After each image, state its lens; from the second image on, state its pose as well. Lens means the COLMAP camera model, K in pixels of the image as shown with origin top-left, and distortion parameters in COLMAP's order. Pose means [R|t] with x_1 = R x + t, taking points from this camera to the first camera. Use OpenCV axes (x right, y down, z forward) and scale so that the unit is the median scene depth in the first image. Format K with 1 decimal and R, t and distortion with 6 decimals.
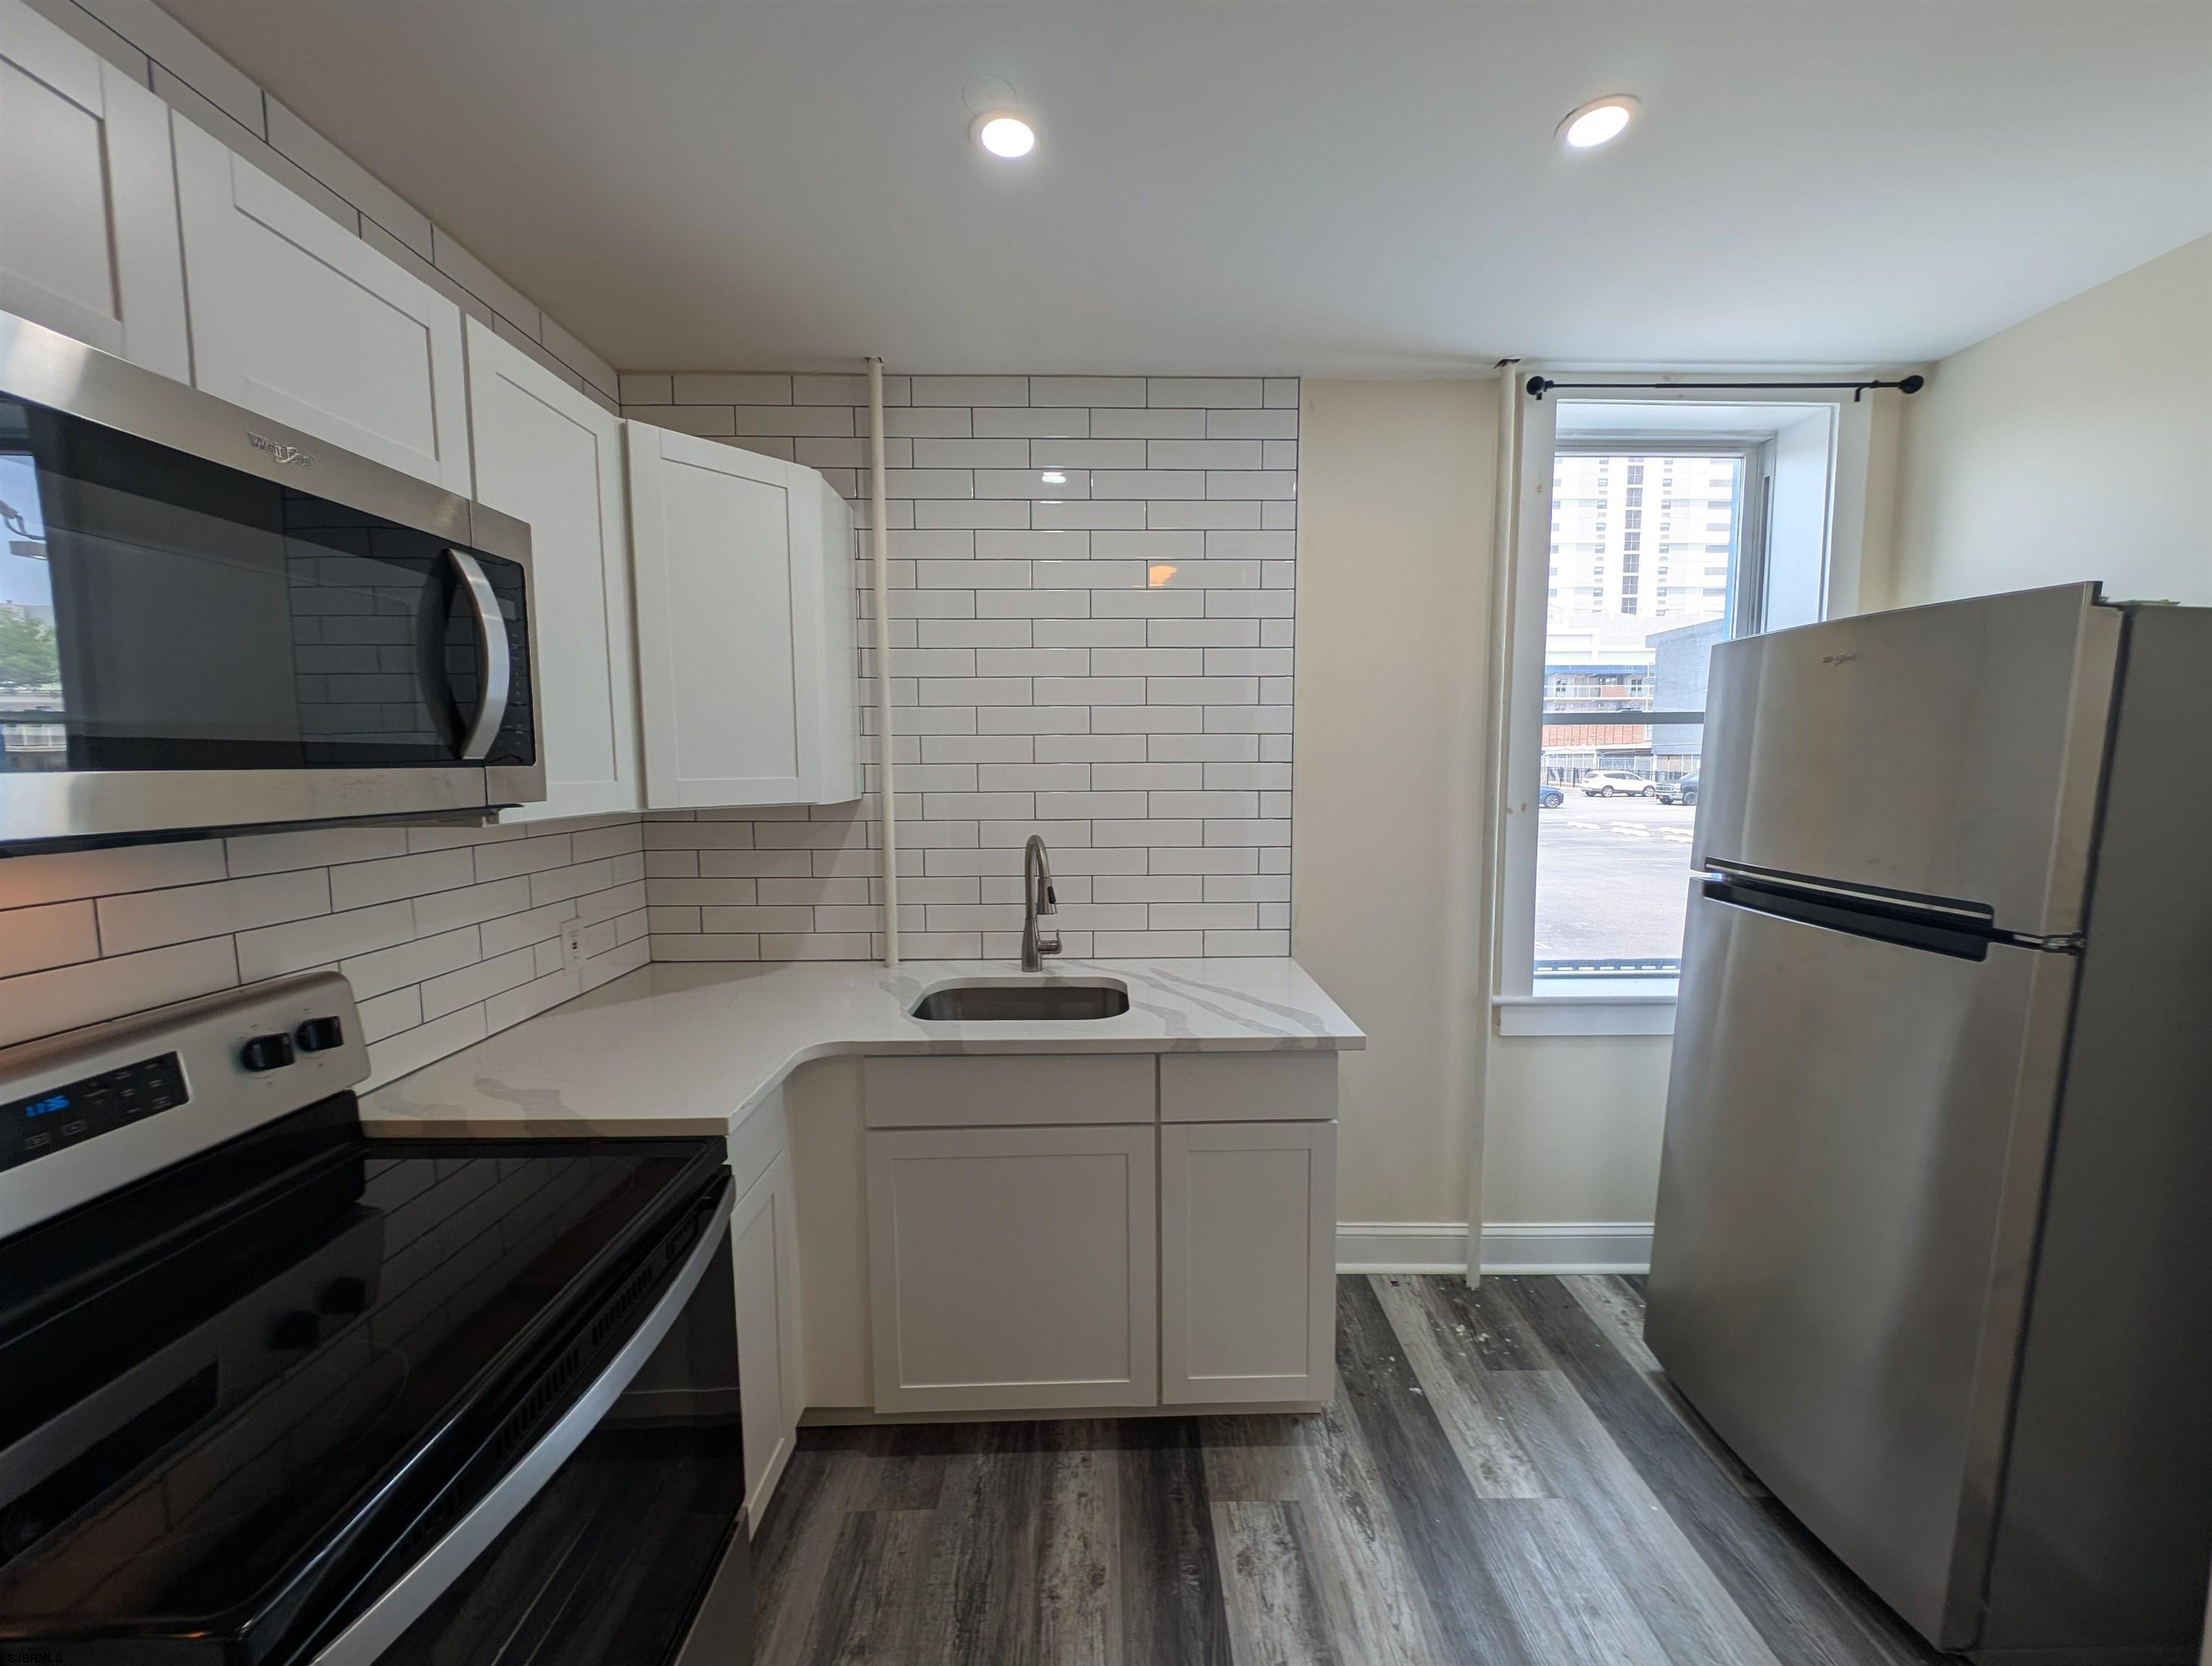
lens RADIAL K [[834.1, 0, 1113.1], [0, 834.1, 819.6], [0, 0, 1]] dist [0.005046, -0.002083]
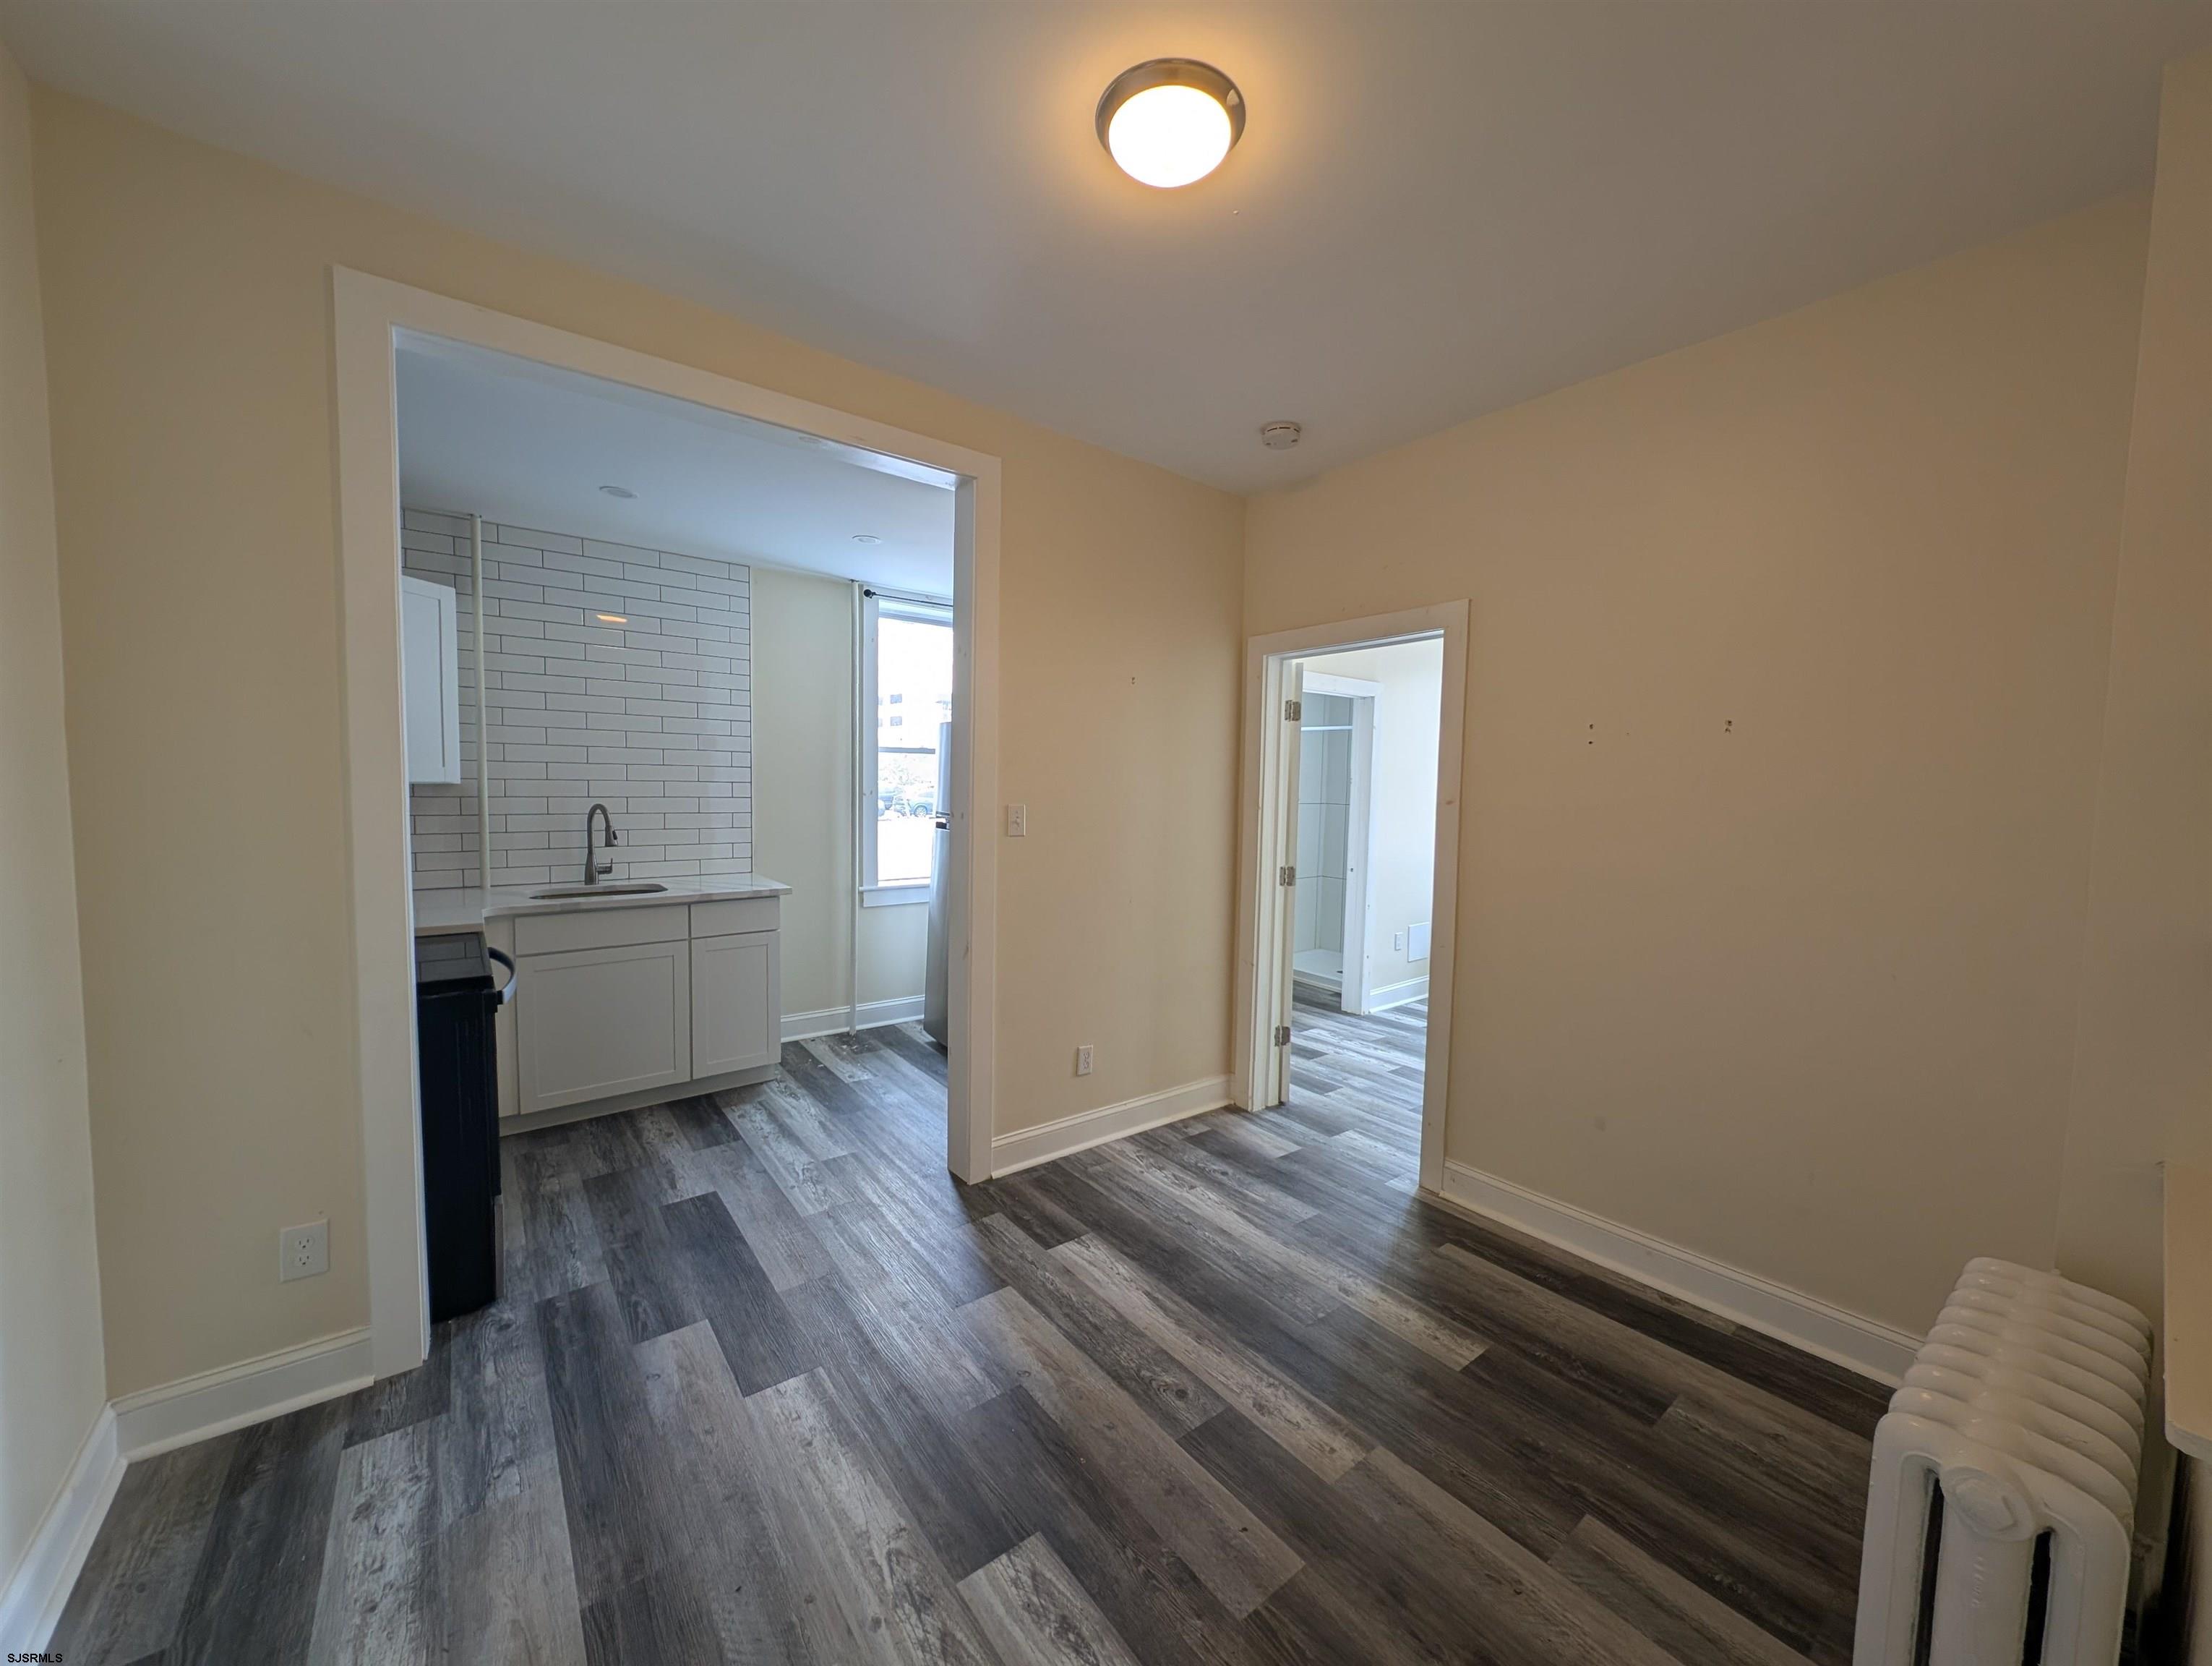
lens RADIAL K [[834.1, 0, 1110.6], [0, 834.1, 830.2], [0, 0, 1]] dist [0.005046, -0.002083]
pose [[0.798418, -0.020080, 0.601769, -0.305779], [0.022513, 0.999740, 0.003488, 0.095480], [-0.601682, 0.010763, 0.798663, -1.113409]]
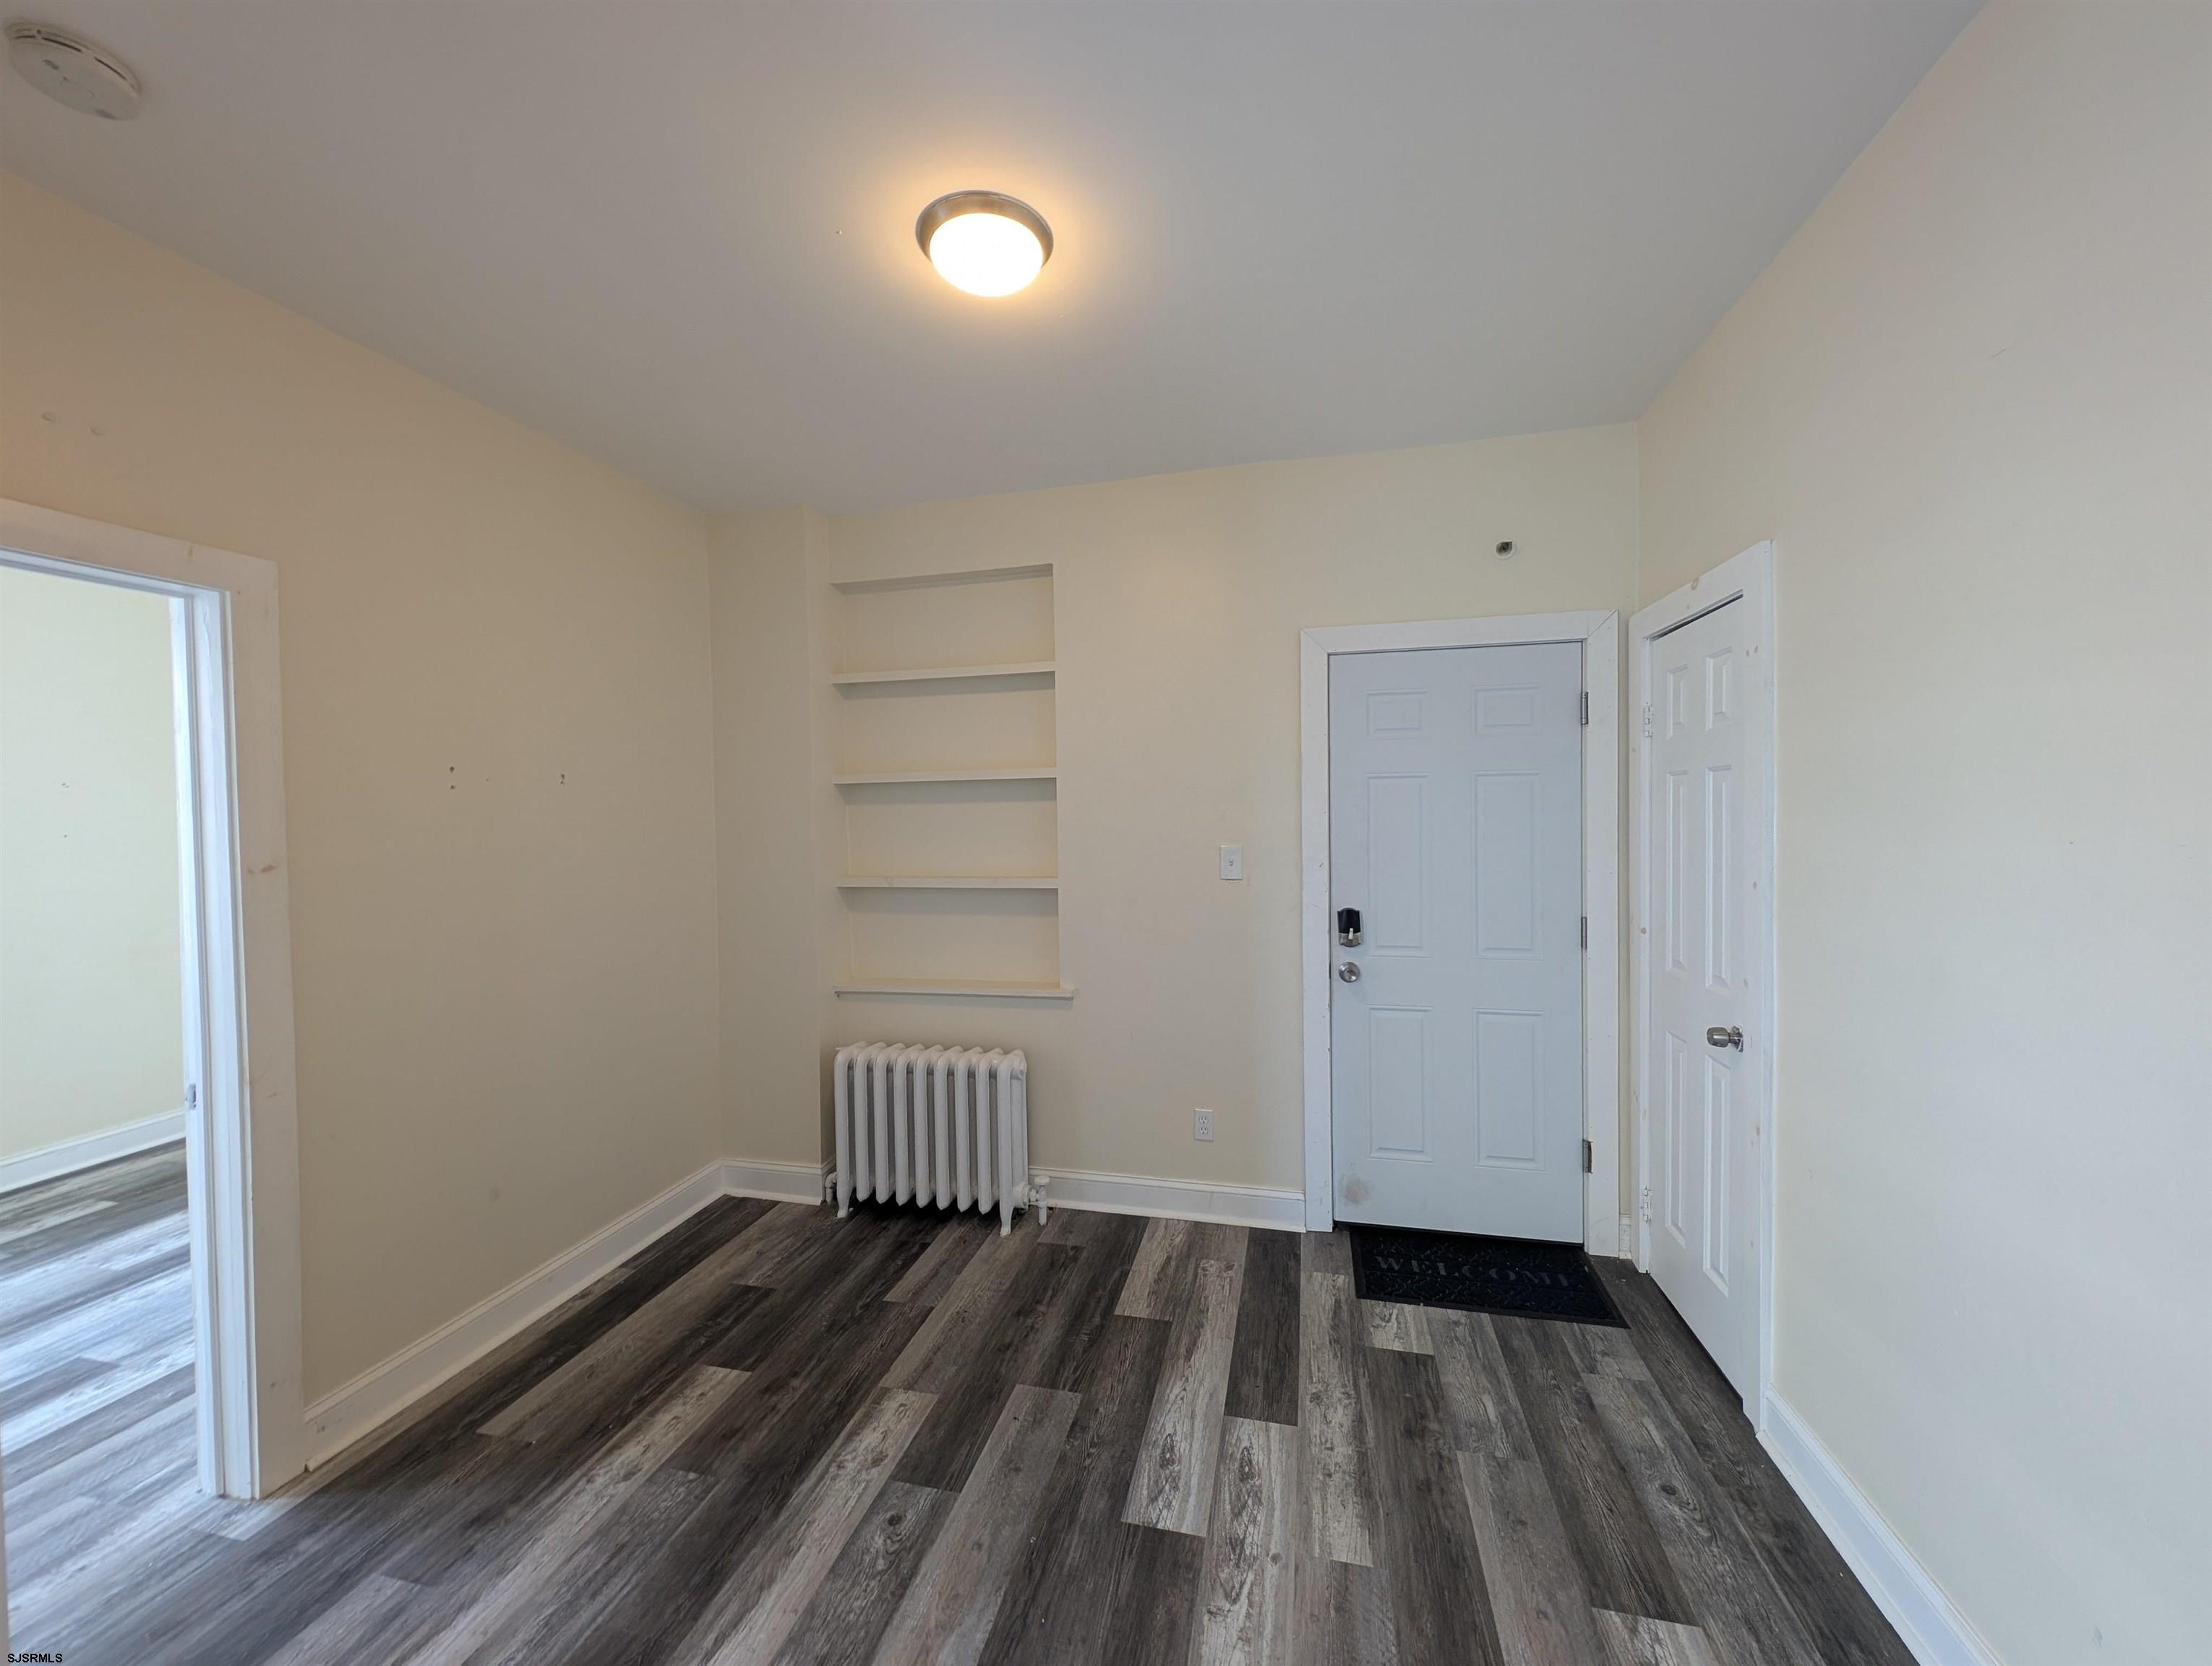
lens RADIAL K [[834.1, 0, 1109.2], [0, 834.1, 826.6], [0, 0, 1]] dist [0.005046, -0.002083]
pose [[-0.965925, 0.014029, 0.258442, -0.110258], [0.036603, 0.995898, 0.082746, -0.030435], [-0.256221, 0.089386, -0.962476, 0.396706]]
